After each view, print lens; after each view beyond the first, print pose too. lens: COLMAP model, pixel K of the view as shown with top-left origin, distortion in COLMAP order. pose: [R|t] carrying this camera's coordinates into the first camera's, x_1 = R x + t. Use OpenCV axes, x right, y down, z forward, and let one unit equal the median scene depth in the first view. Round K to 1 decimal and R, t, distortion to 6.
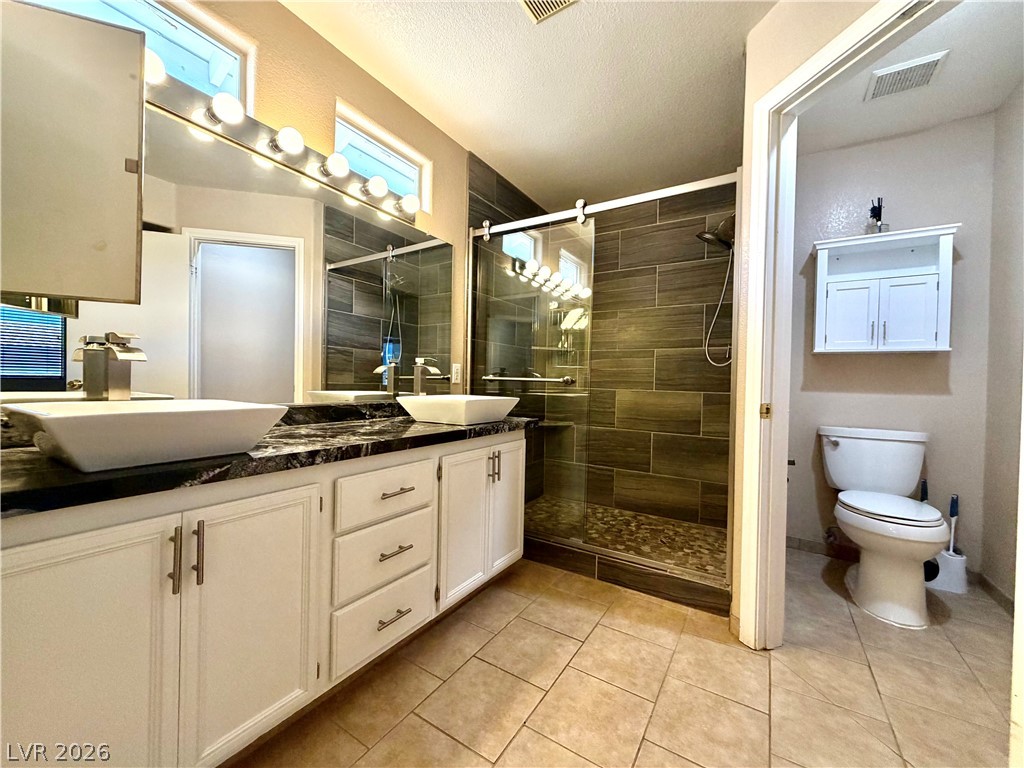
lens RADIAL K [[408.1, 0, 511.8], [0, 408.1, 385.7], [0, 0, 1]] dist [0.002610, -0.000589]
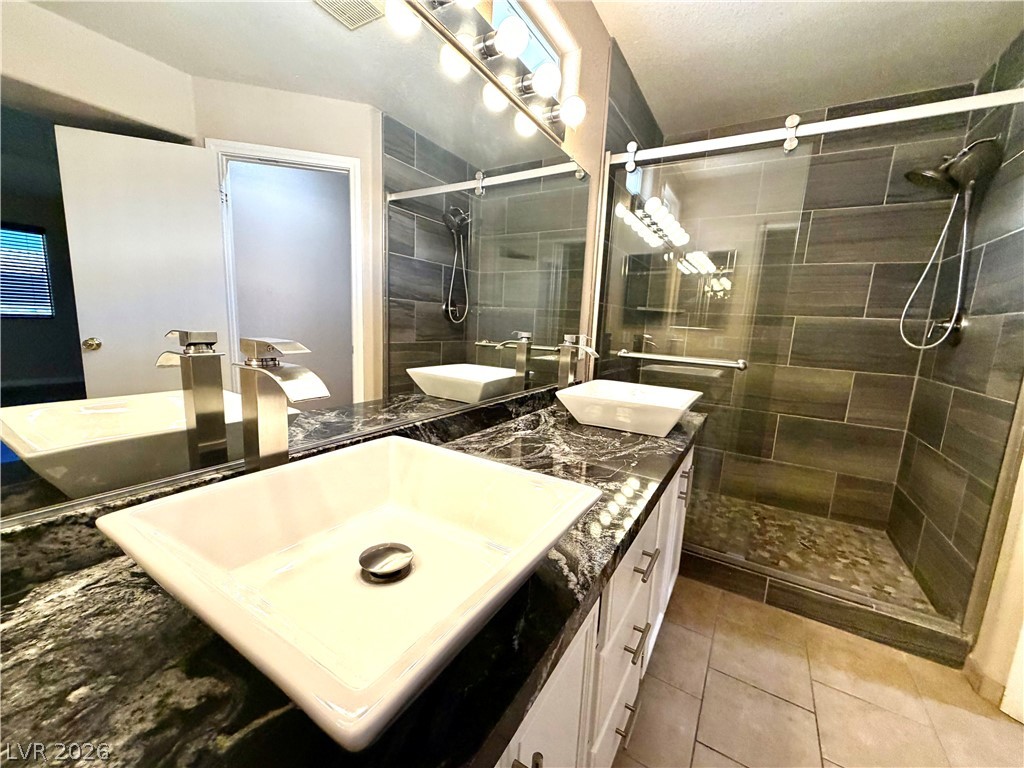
lens RADIAL K [[408.1, 0, 508.7], [0, 408.1, 385.3], [0, 0, 1]] dist [0.002610, -0.000589]
pose [[0.999581, 0.024885, 0.014811, -0.285293], [-0.026841, 0.988137, 0.151212, -0.071354], [-0.010873, -0.151546, 0.988390, 0.195410]]
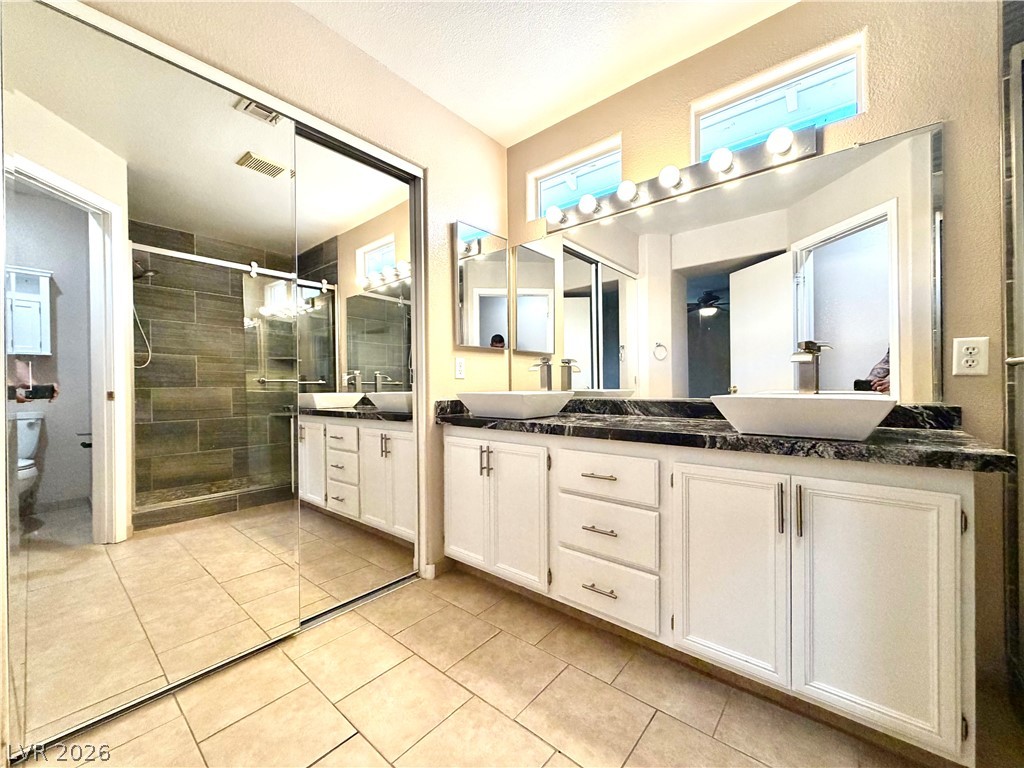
lens RADIAL K [[408.1, 0, 508.8], [0, 408.1, 386.9], [0, 0, 1]] dist [0.002610, -0.000589]
pose [[-0.143970, -0.017509, -0.989427, 0.464640], [-0.006265, 0.999840, -0.016782, 0.021679], [0.989562, 0.003782, -0.144057, 0.499622]]
